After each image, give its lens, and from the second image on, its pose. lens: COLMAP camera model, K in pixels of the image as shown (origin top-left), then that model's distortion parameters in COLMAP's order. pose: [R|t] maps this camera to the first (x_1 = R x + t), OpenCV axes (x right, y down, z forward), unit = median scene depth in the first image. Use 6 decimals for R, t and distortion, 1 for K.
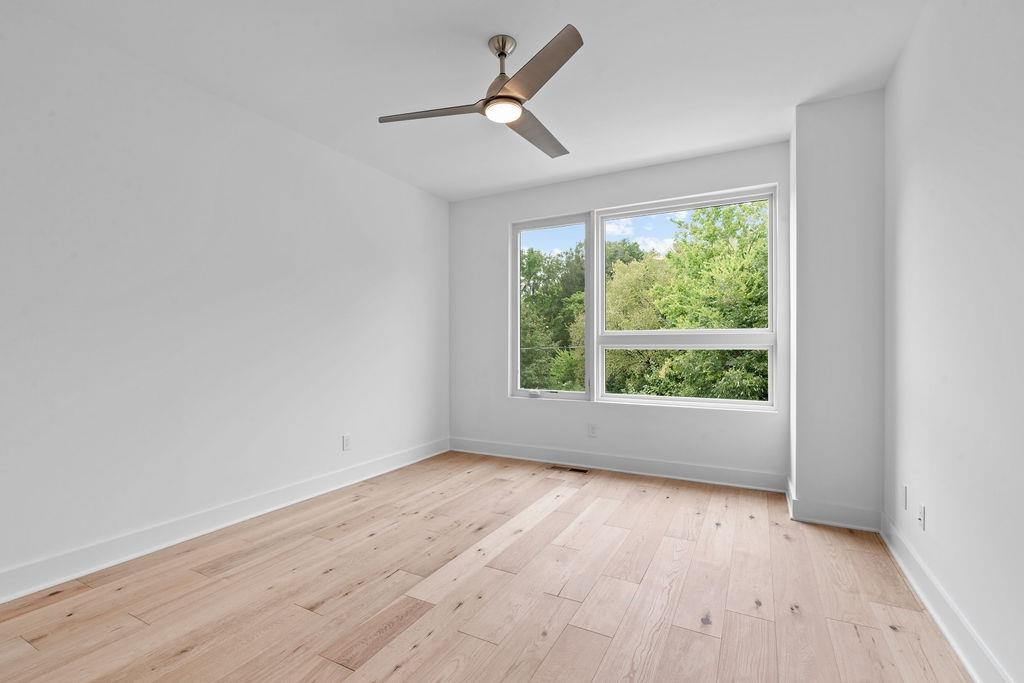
lens RADIAL K [[470.6, 0, 510.5], [0, 470.6, 343.2], [0, 0, 1]] dist [0.001472, 0.000405]
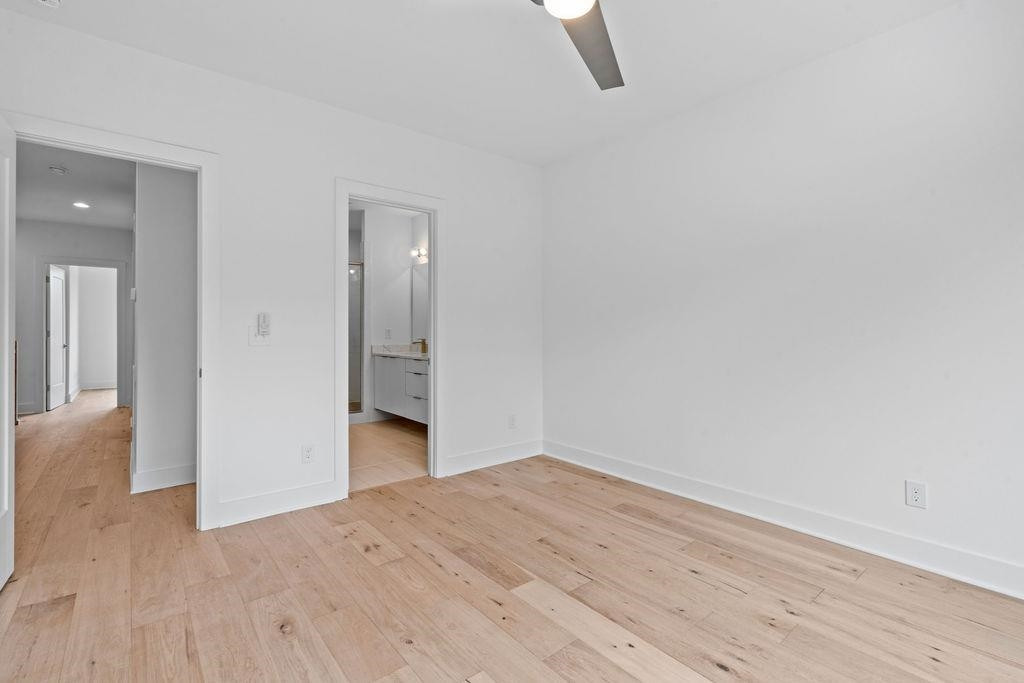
lens RADIAL K [[470.6, 0, 510.1], [0, 470.6, 330.7], [0, 0, 1]] dist [0.001472, 0.000405]
pose [[-0.392796, 0.000223, -0.919626, 0.641827], [0.004378, 0.999989, -0.001628, -0.006020], [0.919615, -0.004666, -0.392792, 1.158224]]
